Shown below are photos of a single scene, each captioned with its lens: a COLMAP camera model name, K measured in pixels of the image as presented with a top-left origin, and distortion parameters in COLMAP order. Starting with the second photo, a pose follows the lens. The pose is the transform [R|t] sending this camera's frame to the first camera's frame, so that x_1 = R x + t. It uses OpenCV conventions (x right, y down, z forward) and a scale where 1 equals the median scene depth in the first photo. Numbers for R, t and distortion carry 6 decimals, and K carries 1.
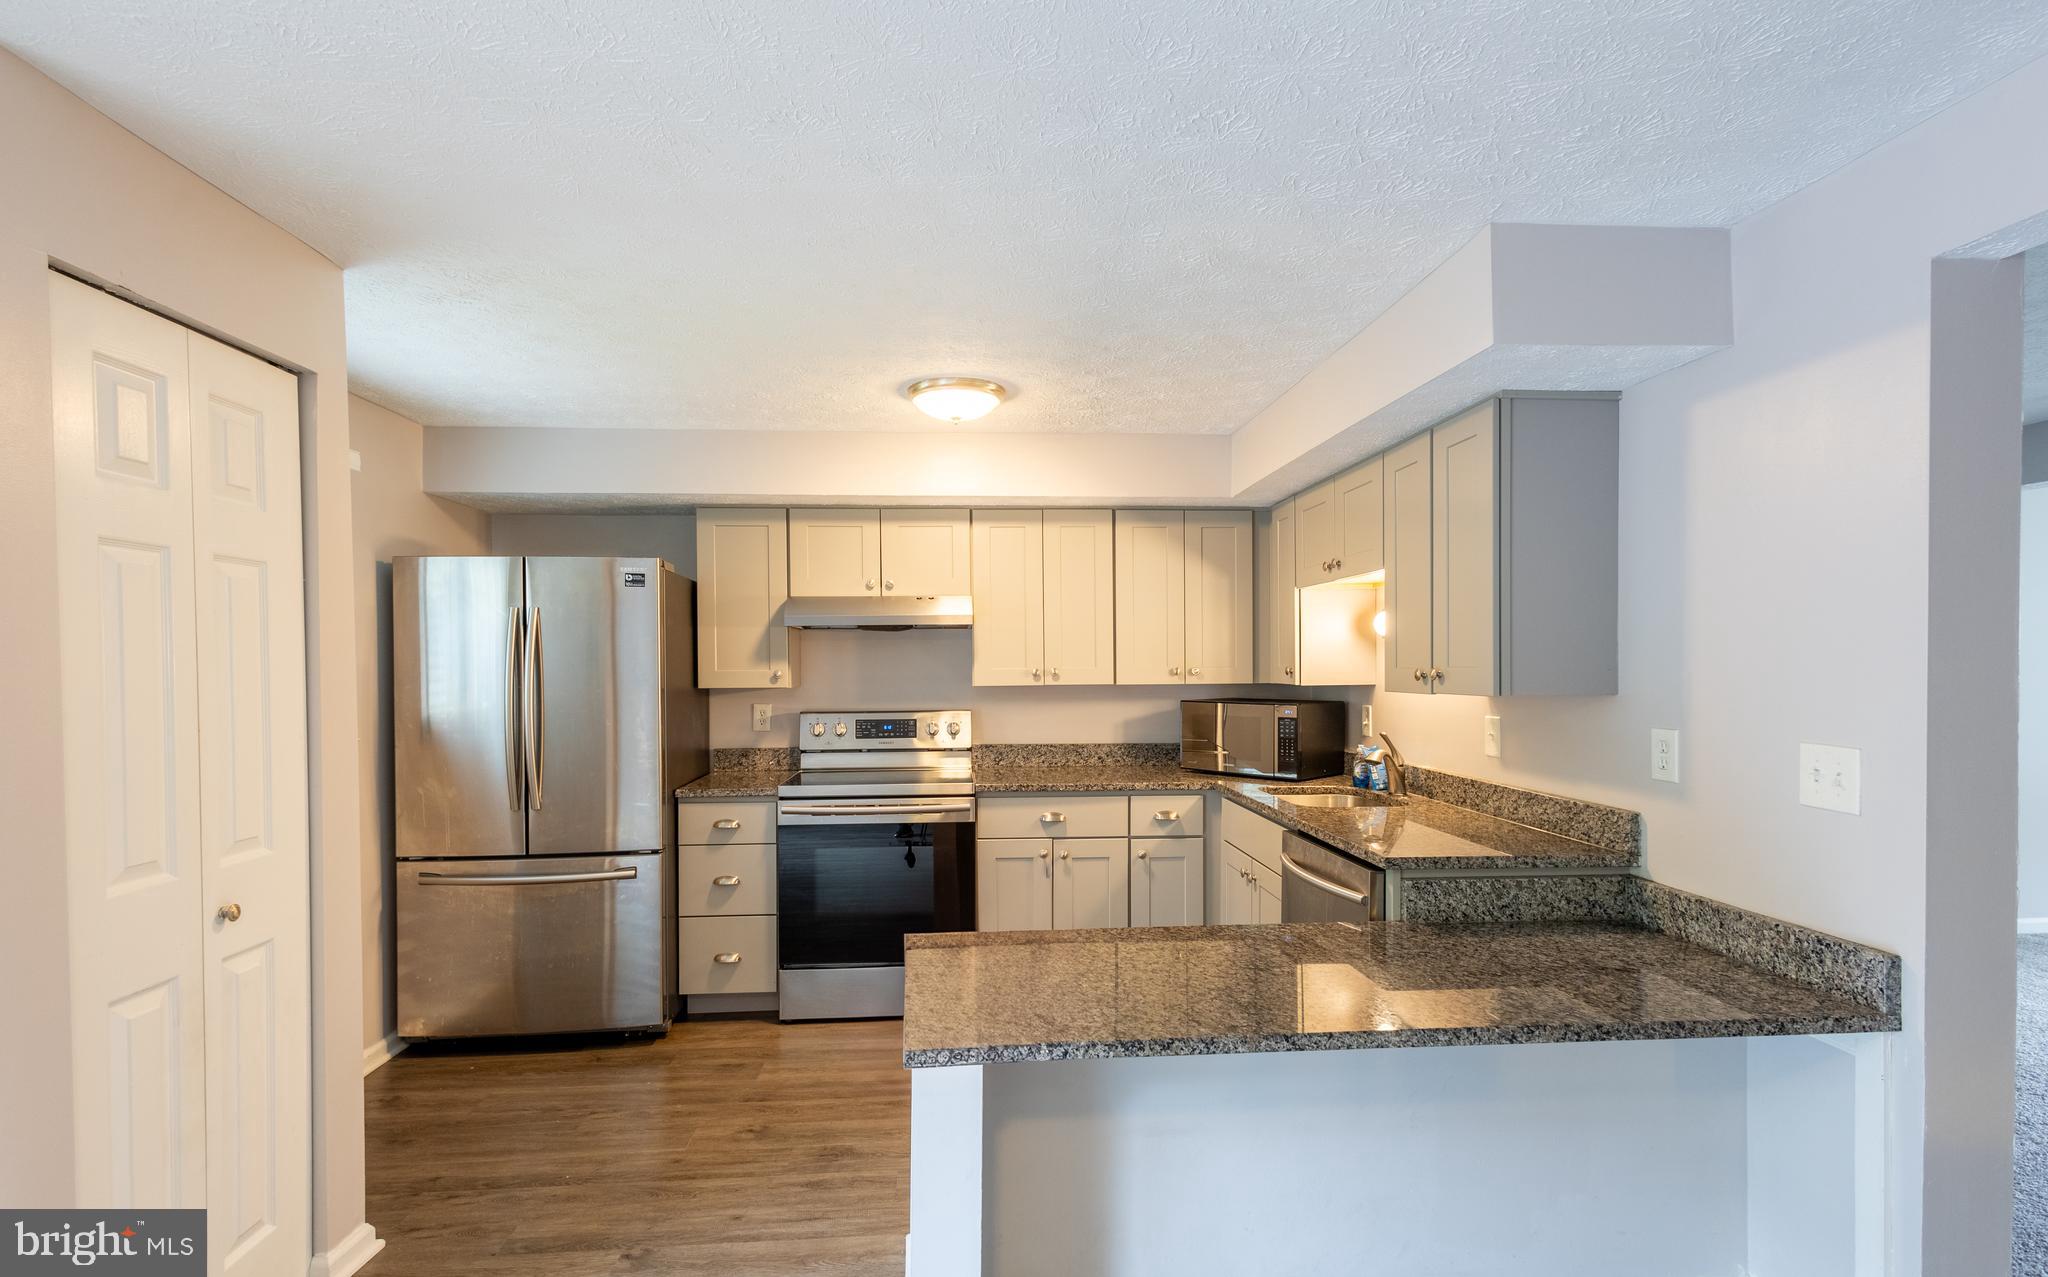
lens RADIAL K [[946.3, 0, 1012.7], [0, 946.3, 669.3], [0, 0, 1]] dist [0.000325, -0.000762]
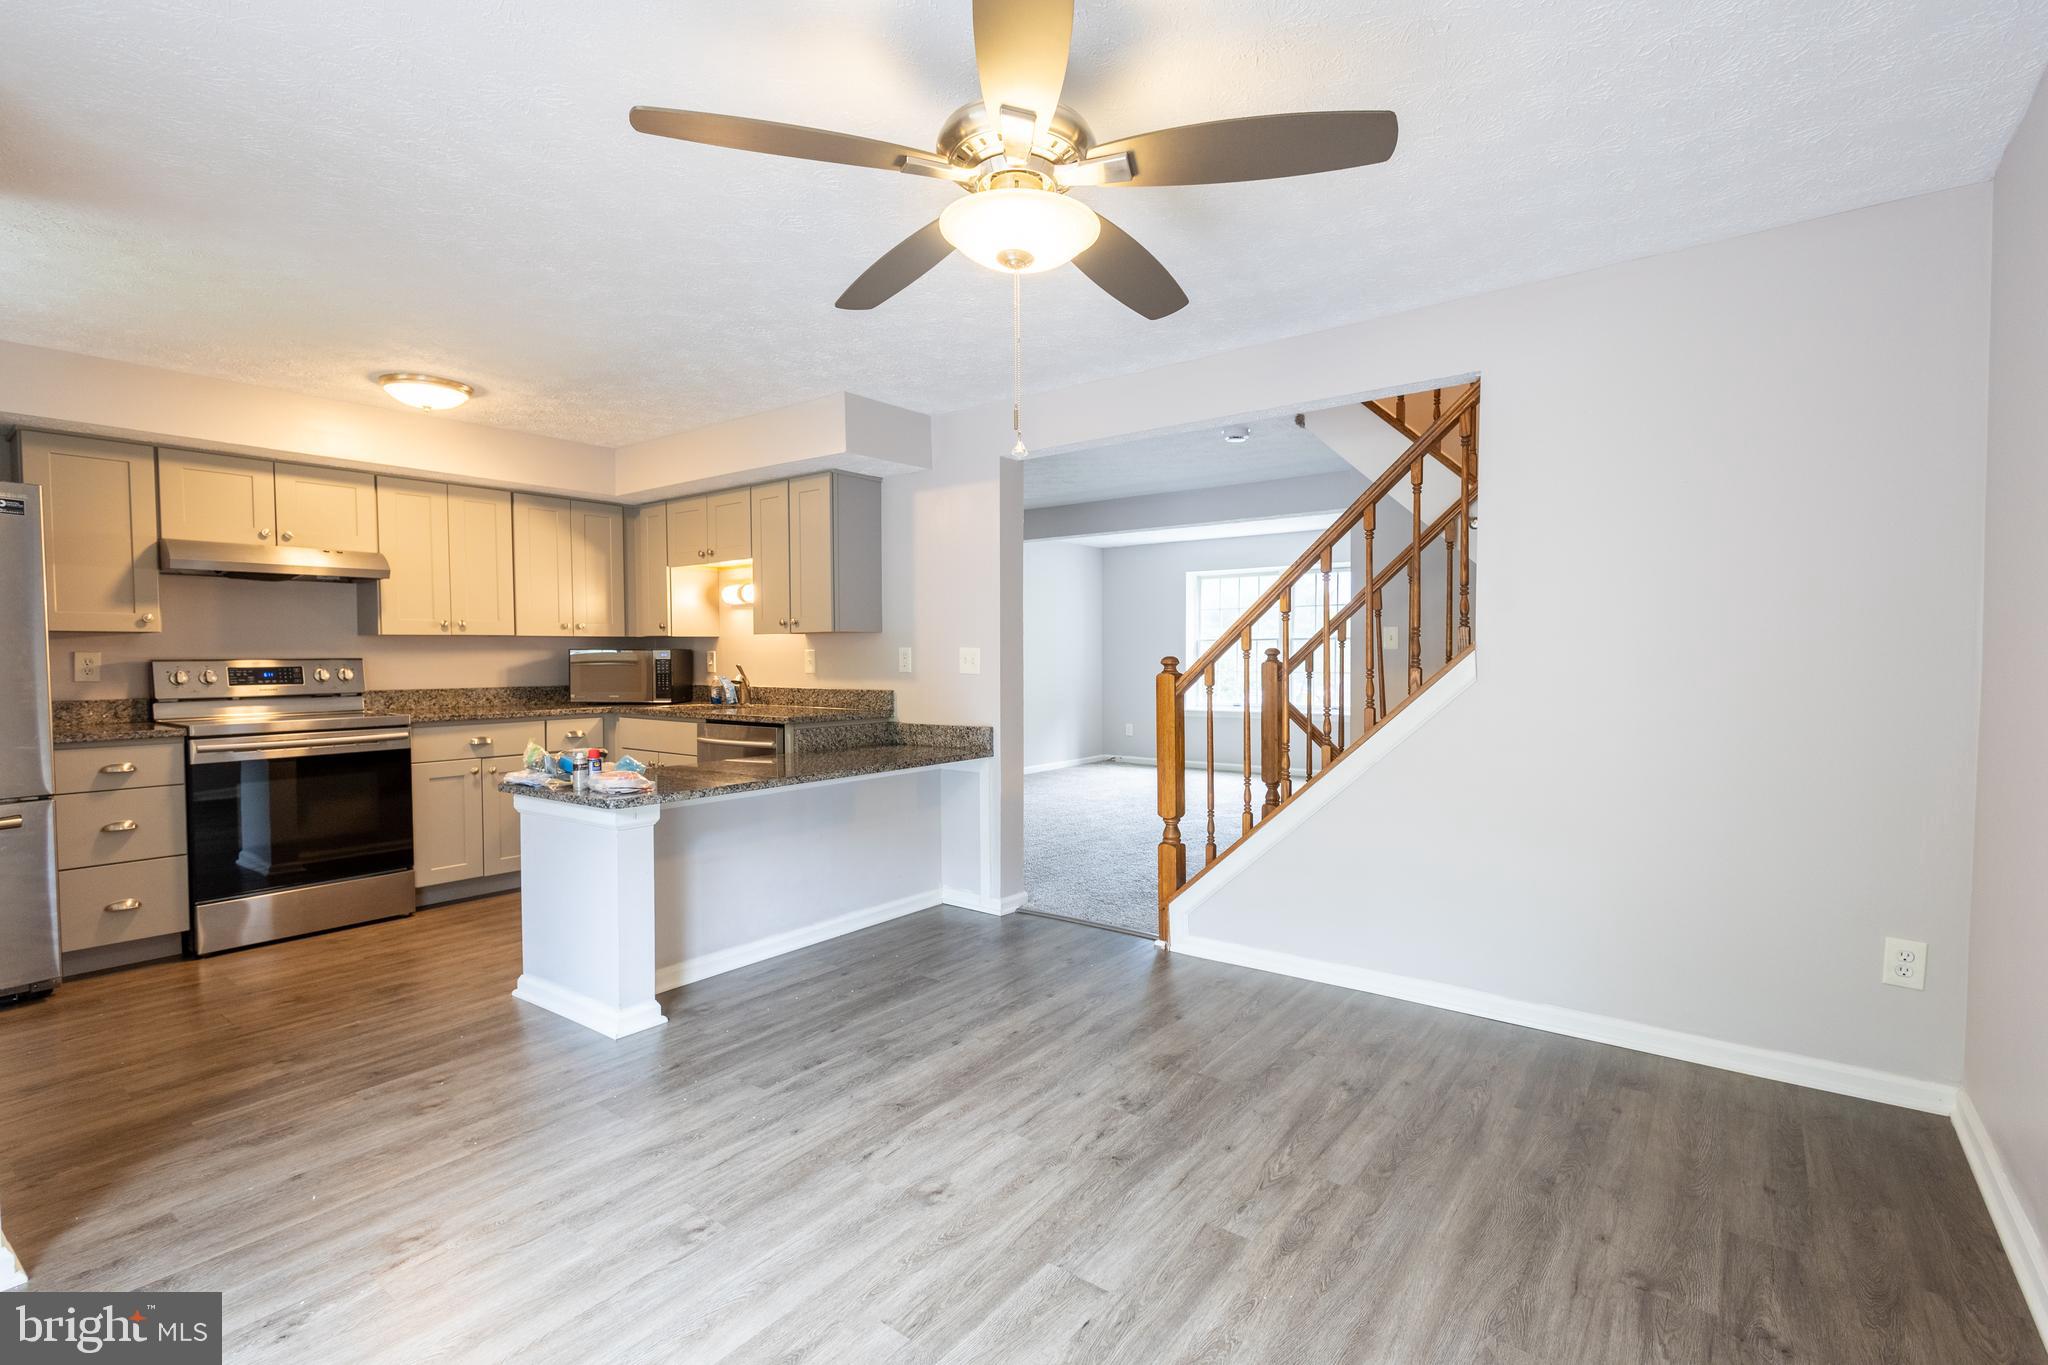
lens RADIAL K [[939.9, 0, 1040.0], [0, 939.9, 685.0], [0, 0, 1]] dist [0.003629, 0.000481]
pose [[0.650439, -0.023642, 0.759191, -0.411284], [0.004898, 0.999625, 0.026933, 0.055336], [-0.759543, -0.013799, 0.650311, -0.339374]]
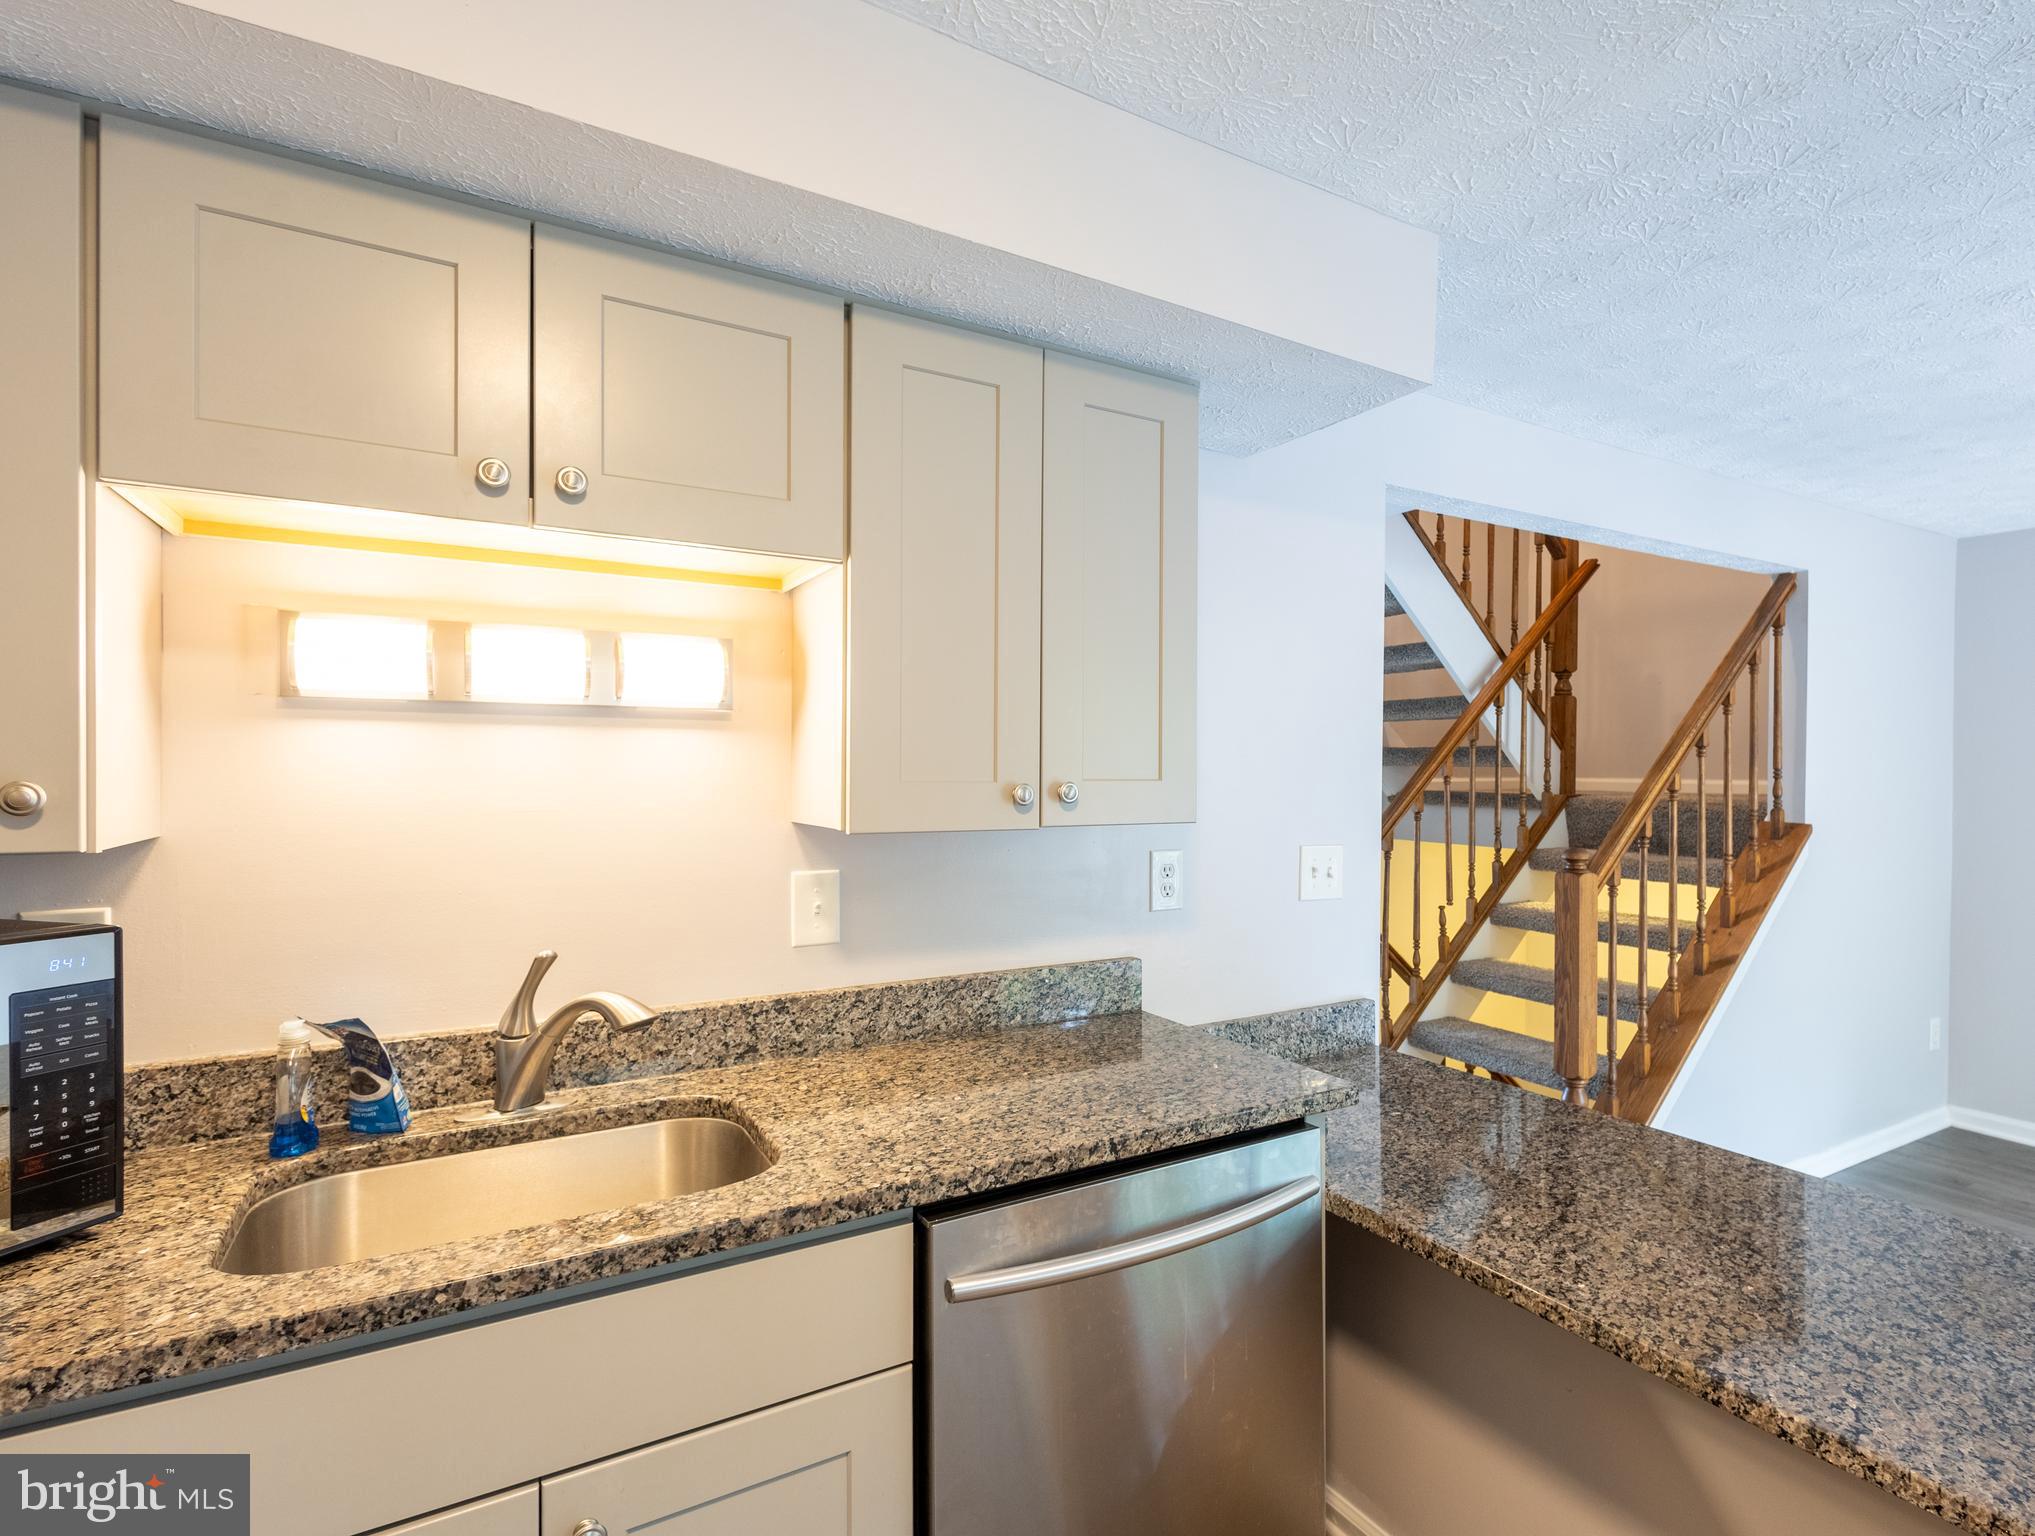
lens RADIAL K [[1072.2, 0, 1167.5], [0, 1072.2, 776.4], [0, 0, 1]] dist [0.010896, -0.002077]
pose [[-0.498270, -0.005417, 0.867005, -0.097141], [-0.000905, 0.999983, 0.005728, -0.005707], [-0.867022, 0.002069, -0.498266, 0.897332]]
